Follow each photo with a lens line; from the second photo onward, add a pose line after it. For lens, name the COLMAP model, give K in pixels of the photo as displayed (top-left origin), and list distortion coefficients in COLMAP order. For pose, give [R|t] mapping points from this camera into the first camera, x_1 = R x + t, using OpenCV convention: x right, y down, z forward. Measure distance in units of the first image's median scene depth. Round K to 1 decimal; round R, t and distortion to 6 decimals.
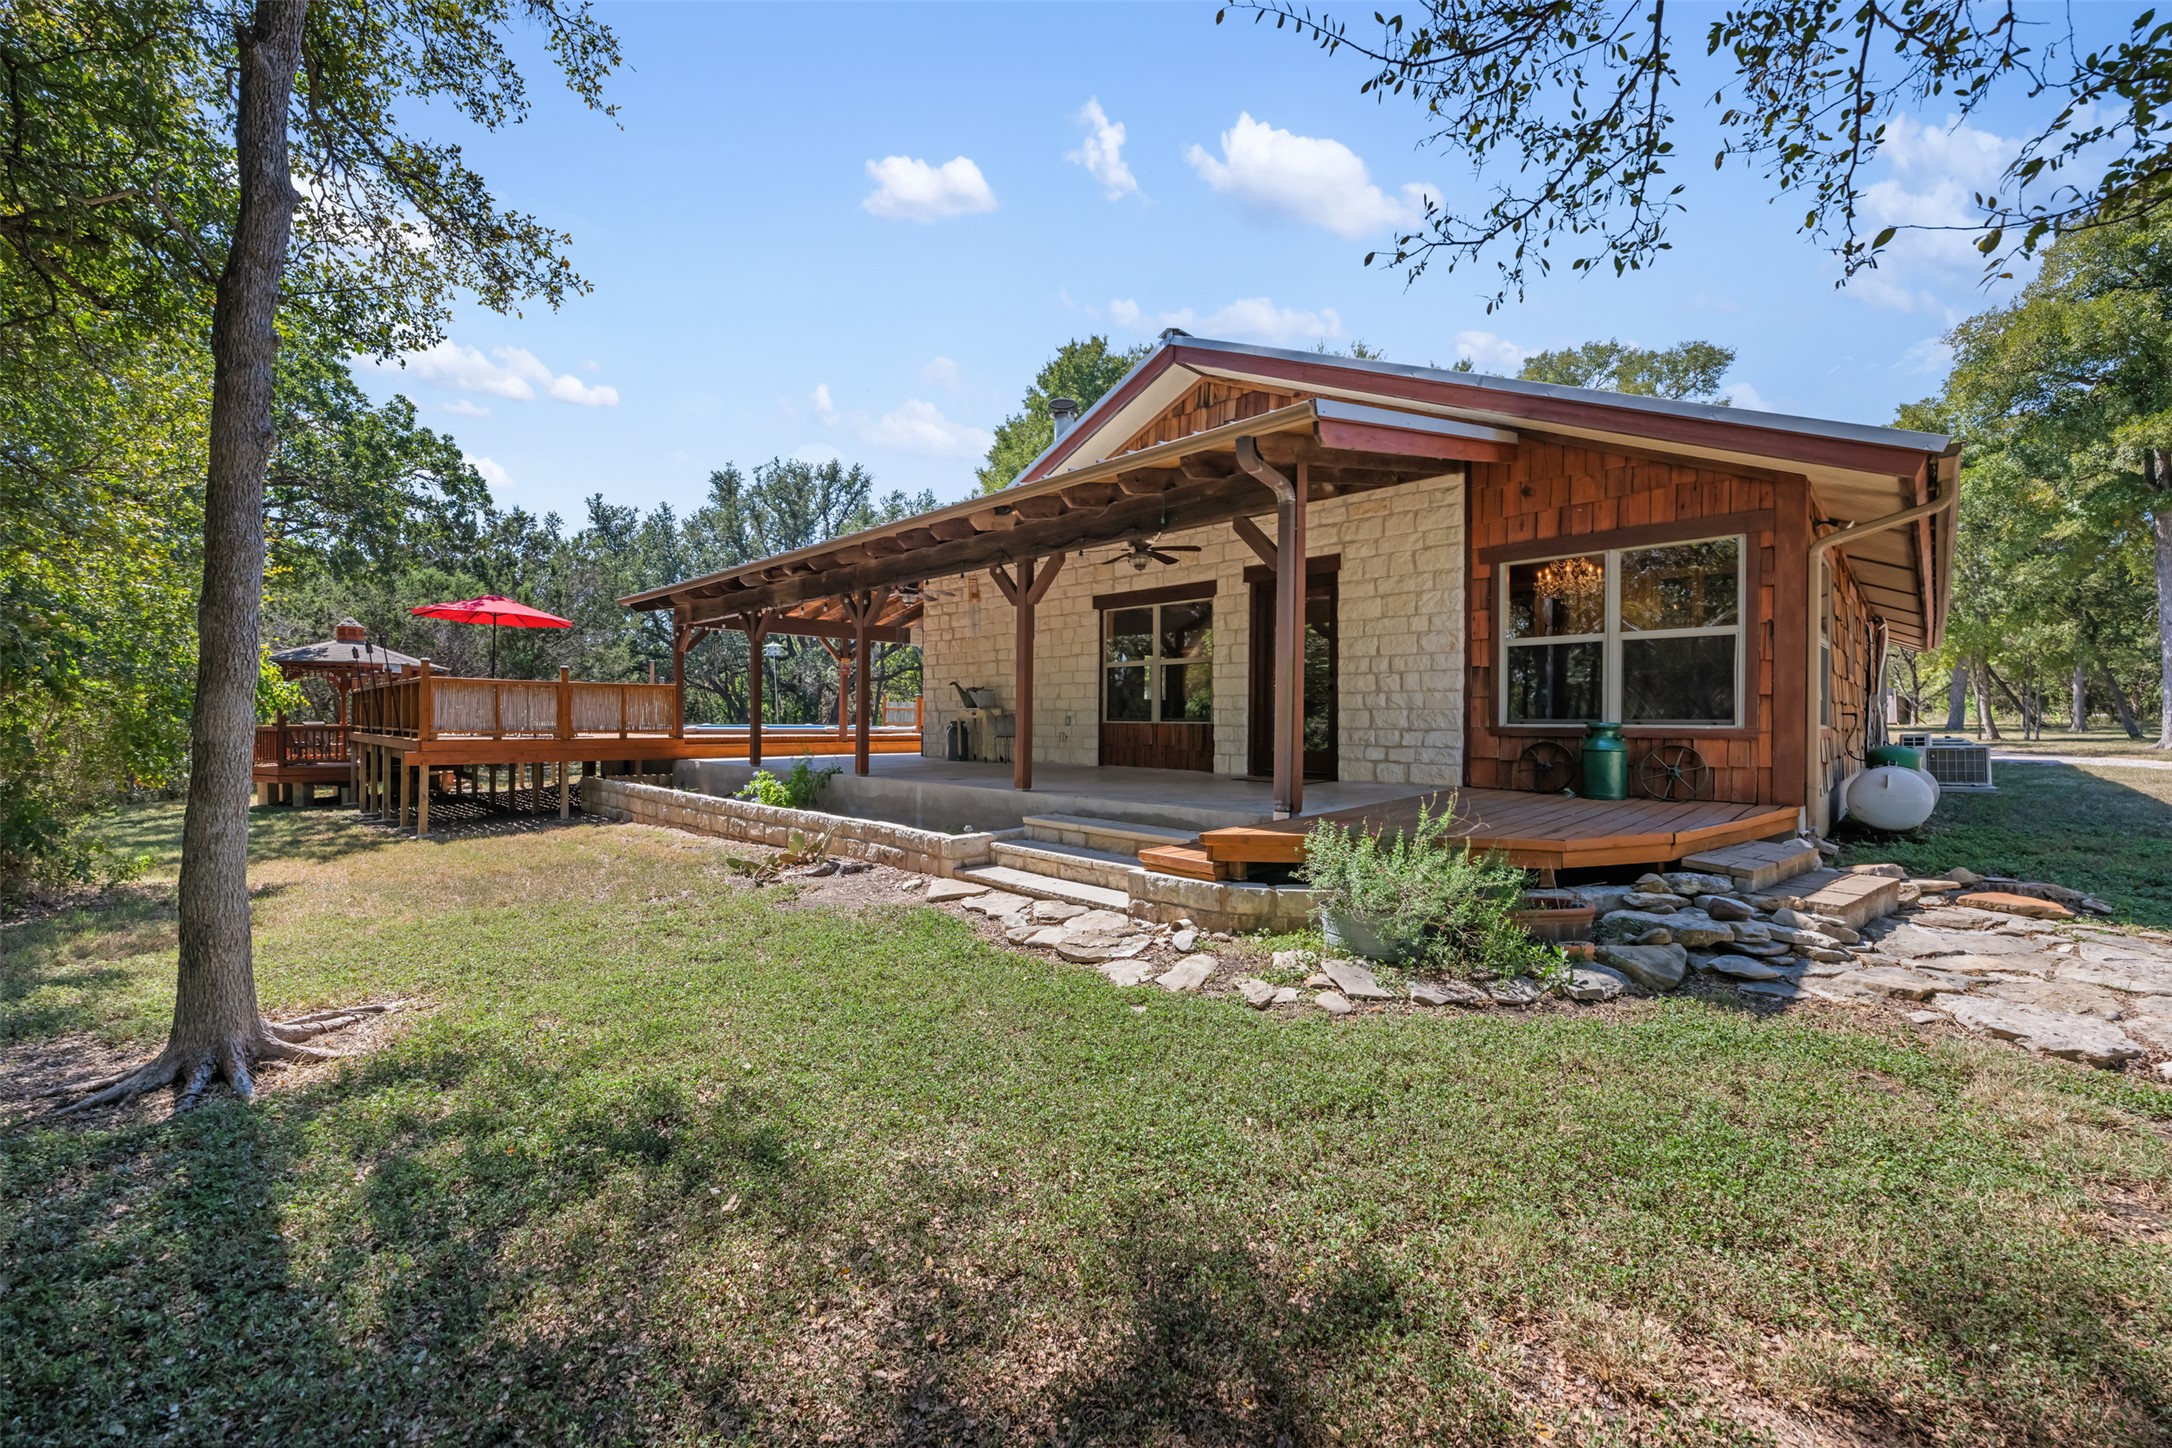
lens RADIAL K [[874.2, 0, 1086.0], [0, 874.2, 724.0], [0, 0, 1]] dist [-0.001460, -0.000475]
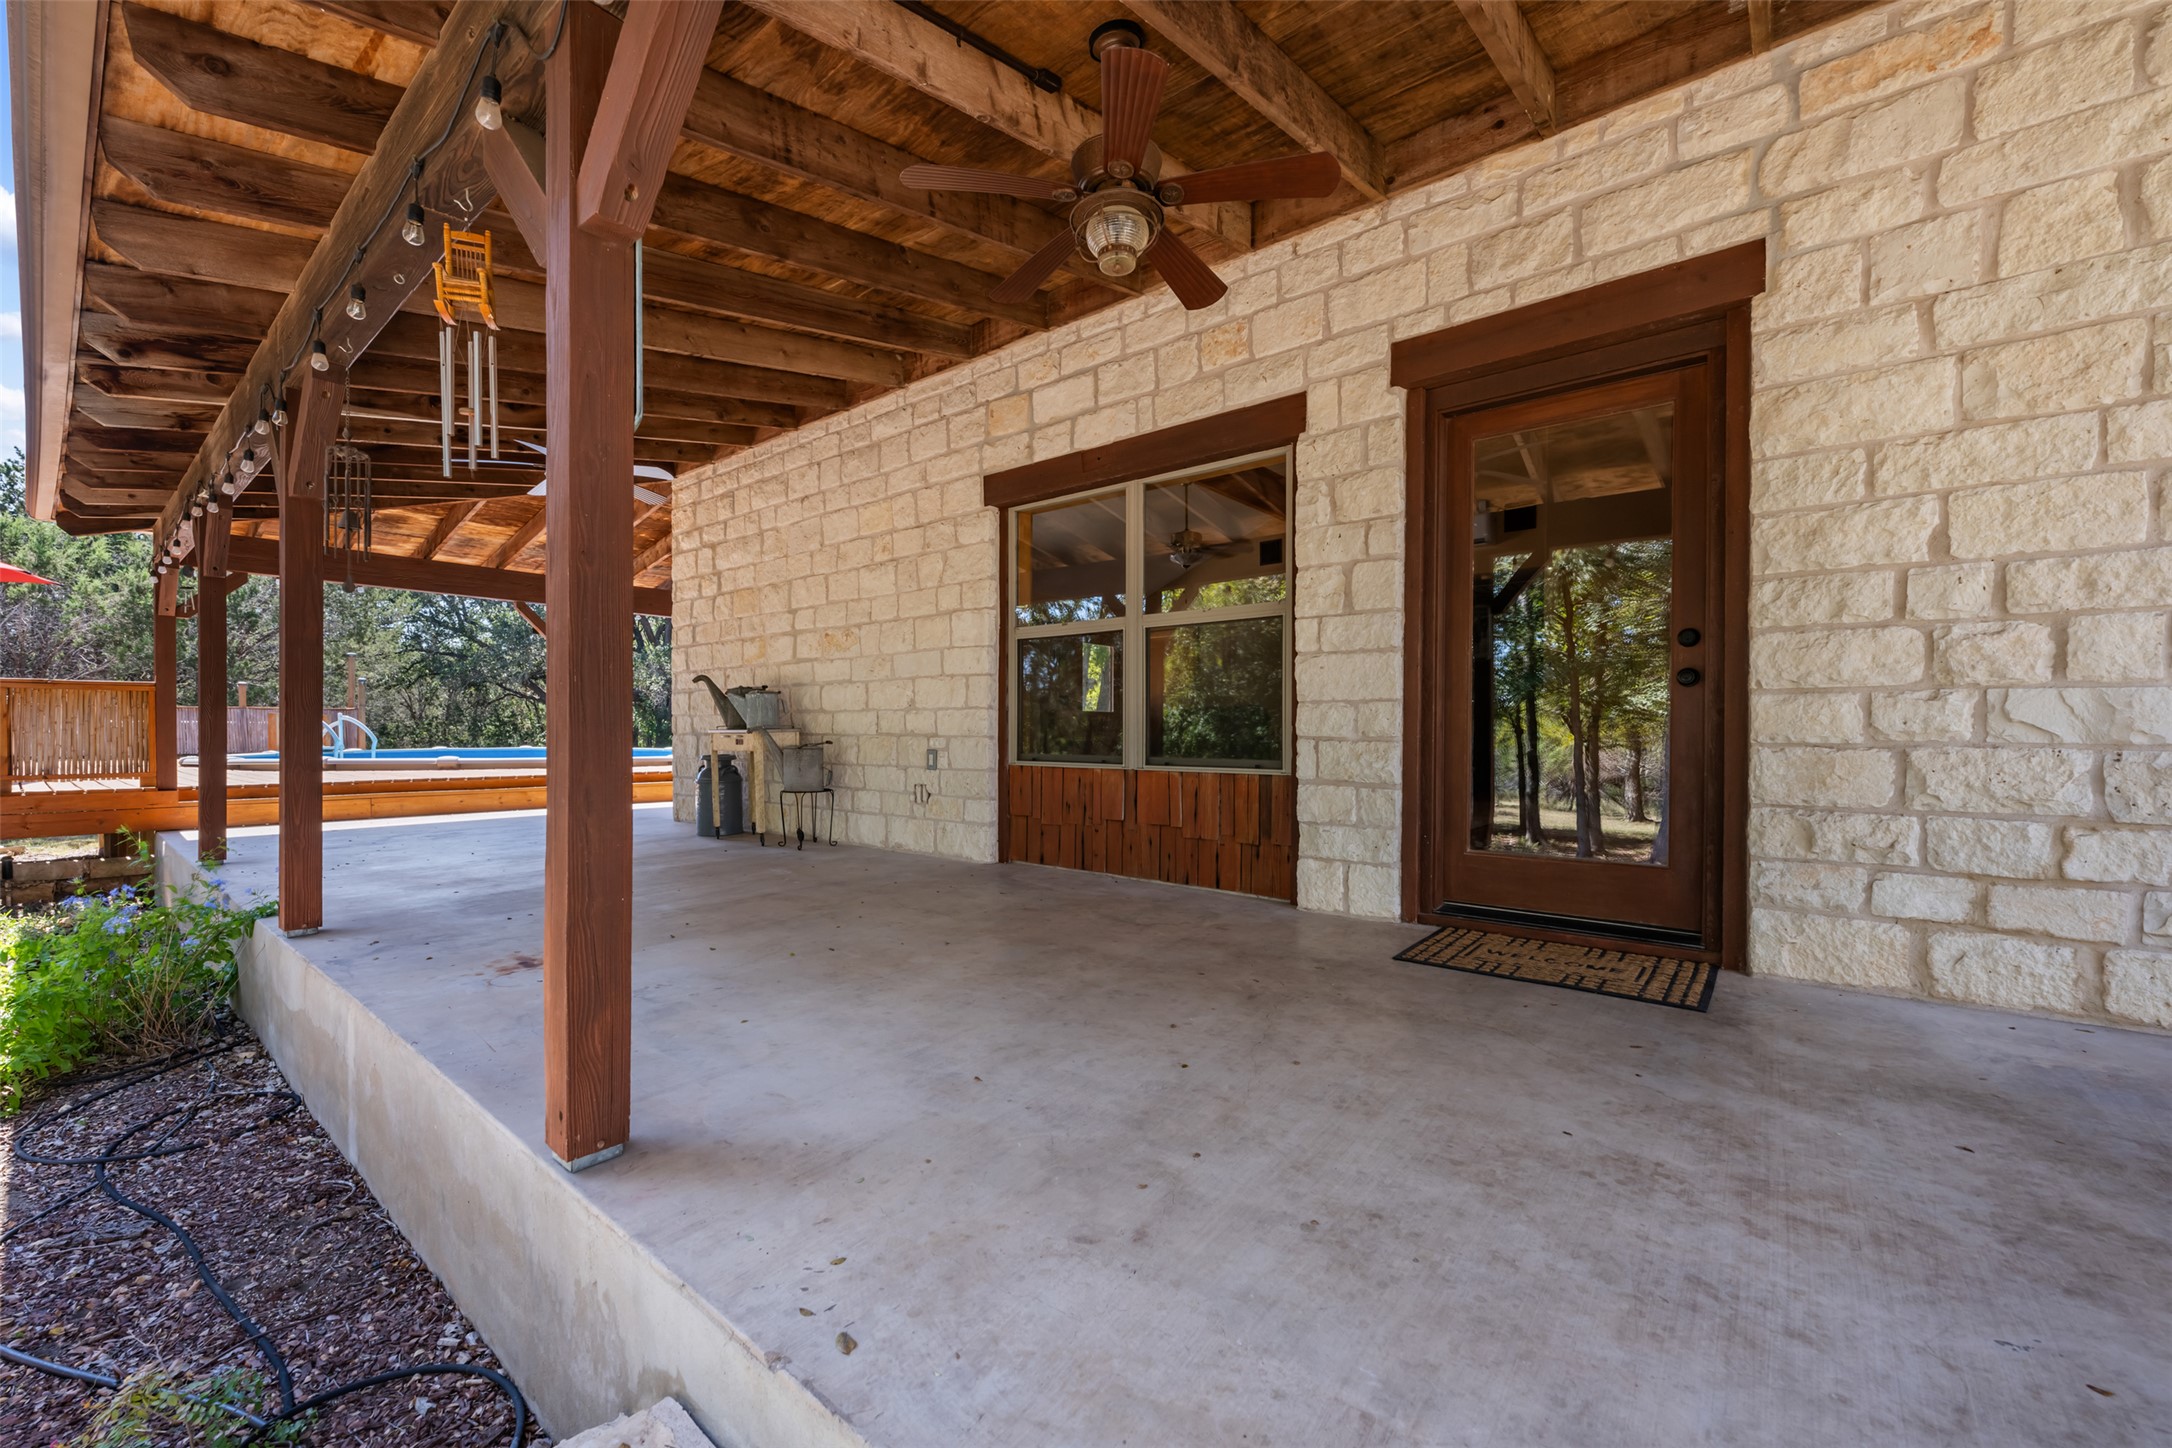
lens RADIAL K [[874.2, 0, 1086.0], [0, 874.2, 724.0], [0, 0, 1]] dist [-0.001460, -0.000475]
pose [[0.995840, 0.000428, 0.091114, 0.021414], [0.000923, 0.999890, -0.014785, -0.017220], [-0.091110, 0.014807, 0.995731, 0.626868]]
